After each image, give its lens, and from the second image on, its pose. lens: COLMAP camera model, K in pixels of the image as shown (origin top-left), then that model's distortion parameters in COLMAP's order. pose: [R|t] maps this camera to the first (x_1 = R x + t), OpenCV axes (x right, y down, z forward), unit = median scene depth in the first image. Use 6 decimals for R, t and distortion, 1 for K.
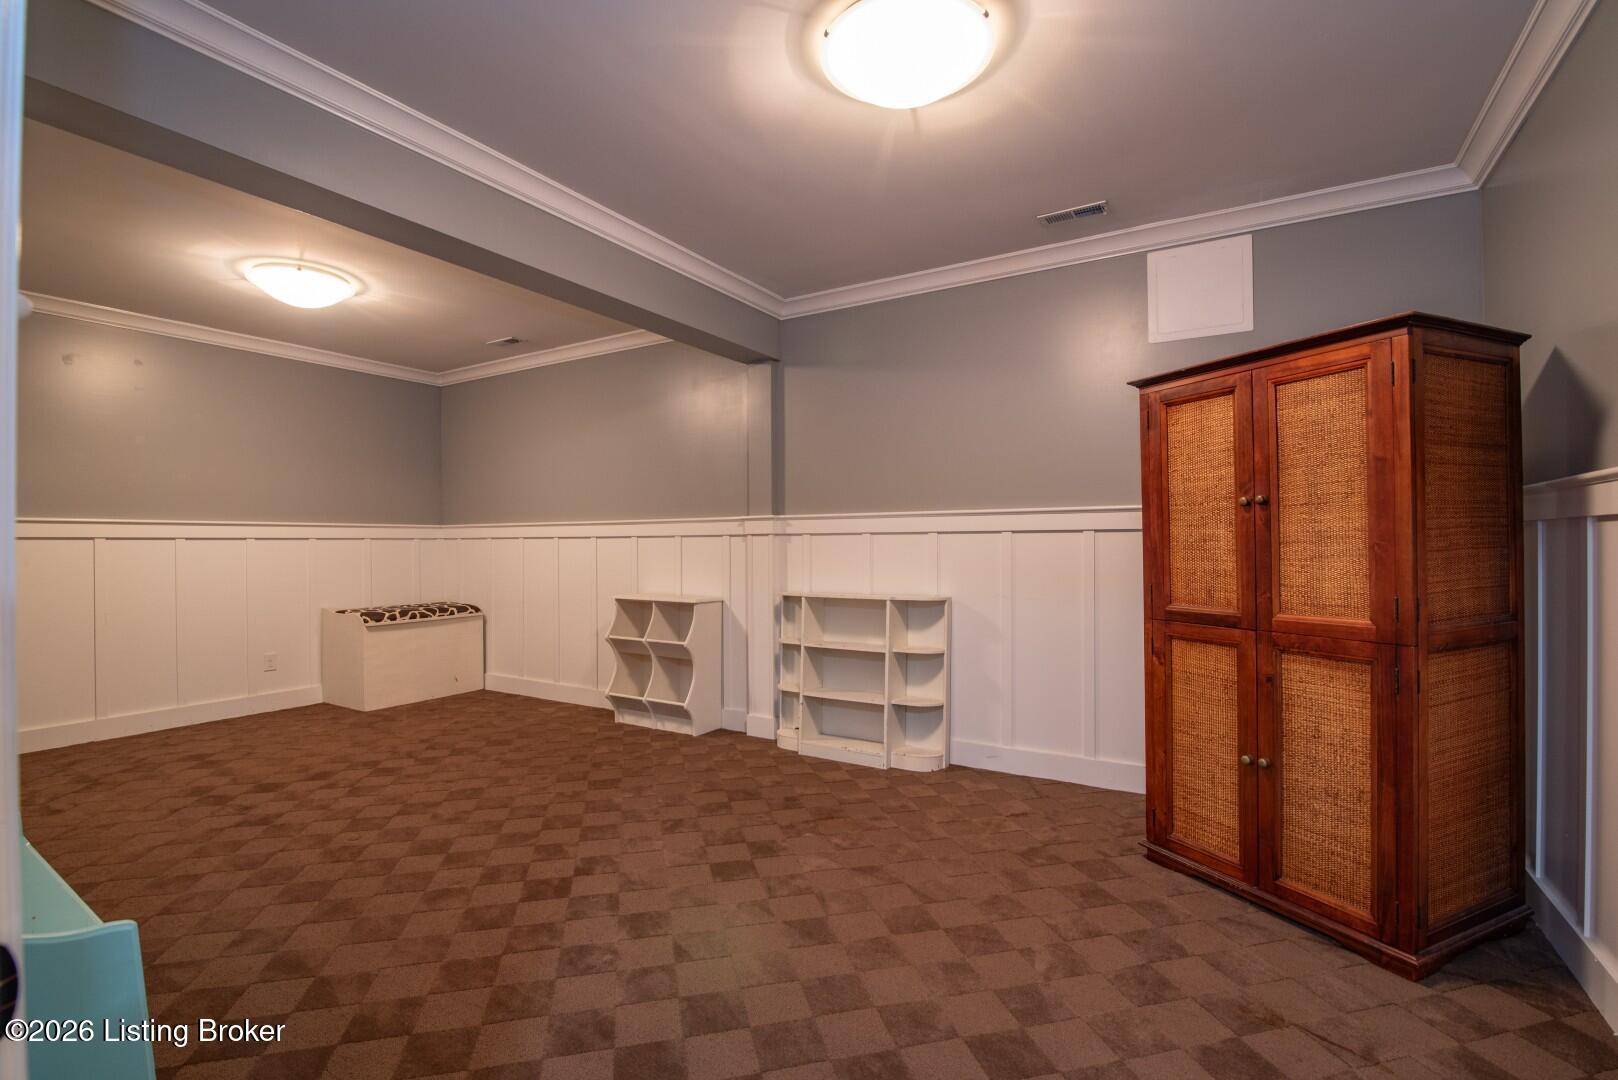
lens RADIAL K [[748.5, 0, 803.1], [0, 748.5, 540.2], [0, 0, 1]] dist [-0.021451, 0.000296]
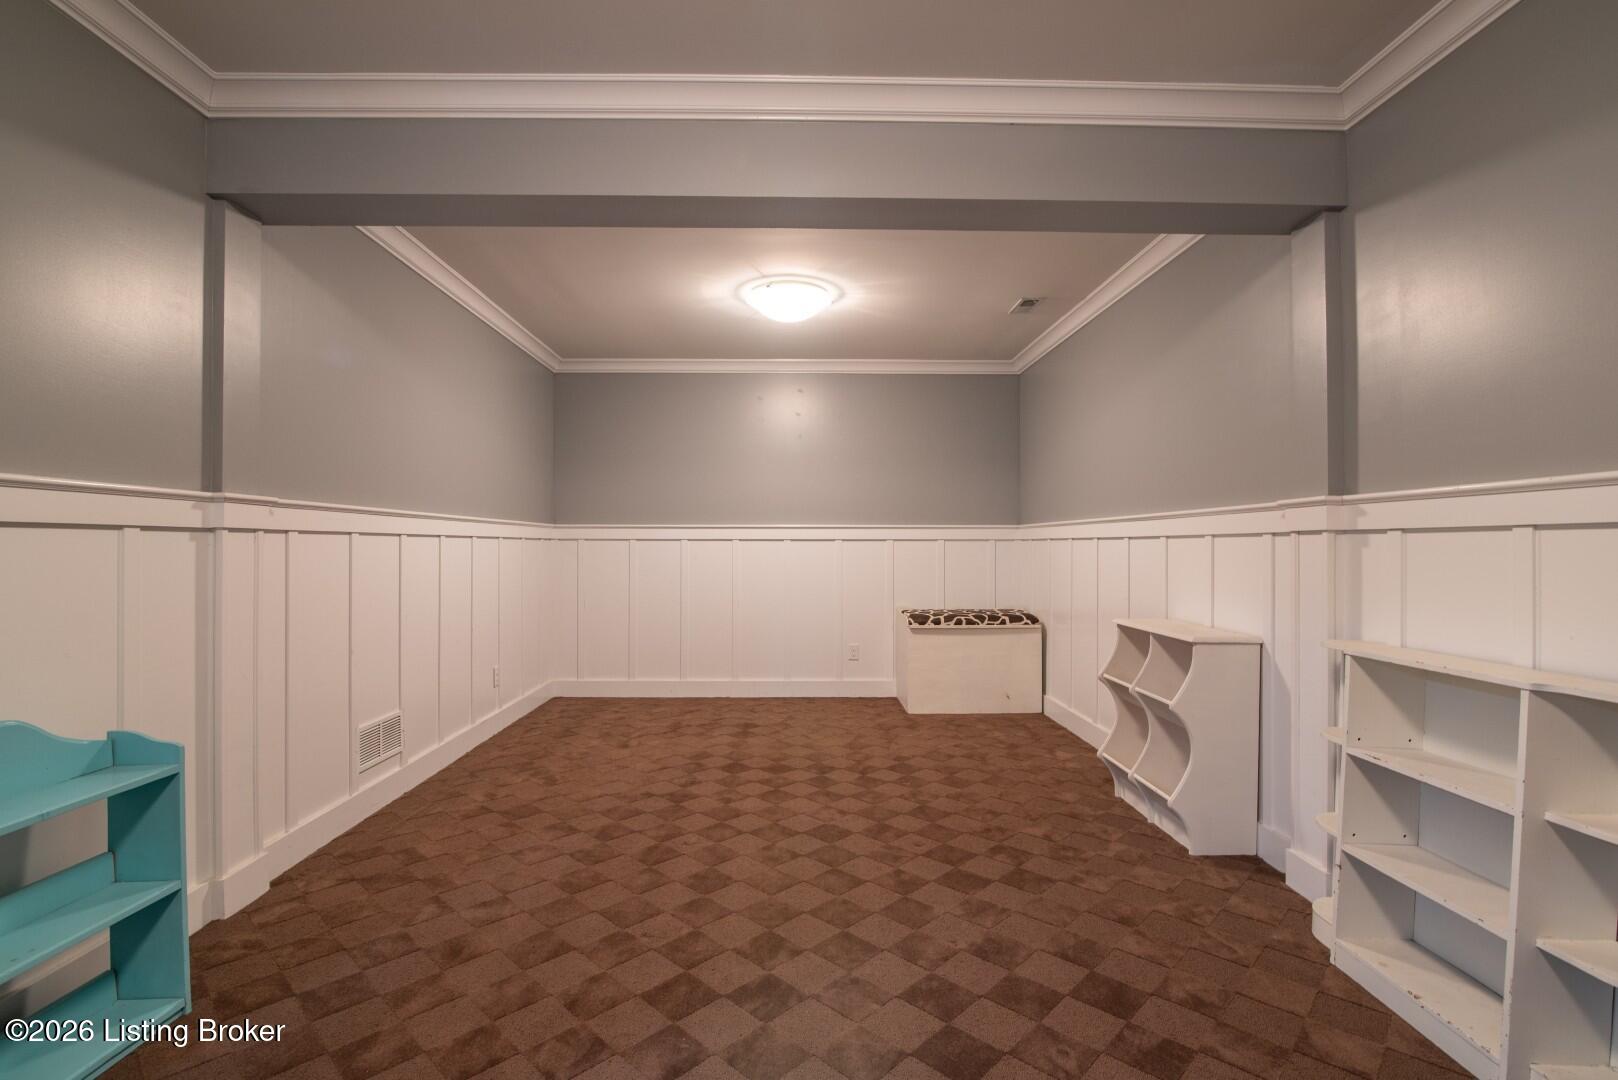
lens RADIAL K [[748.5, 0, 806.6], [0, 748.5, 540.8], [0, 0, 1]] dist [-0.021451, 0.000296]
pose [[0.531973, 0.000152, -0.846761, 0.210291], [-0.000790, 1.000000, -0.000317, -0.000530], [0.846761, 0.000838, 0.531973, 0.395042]]
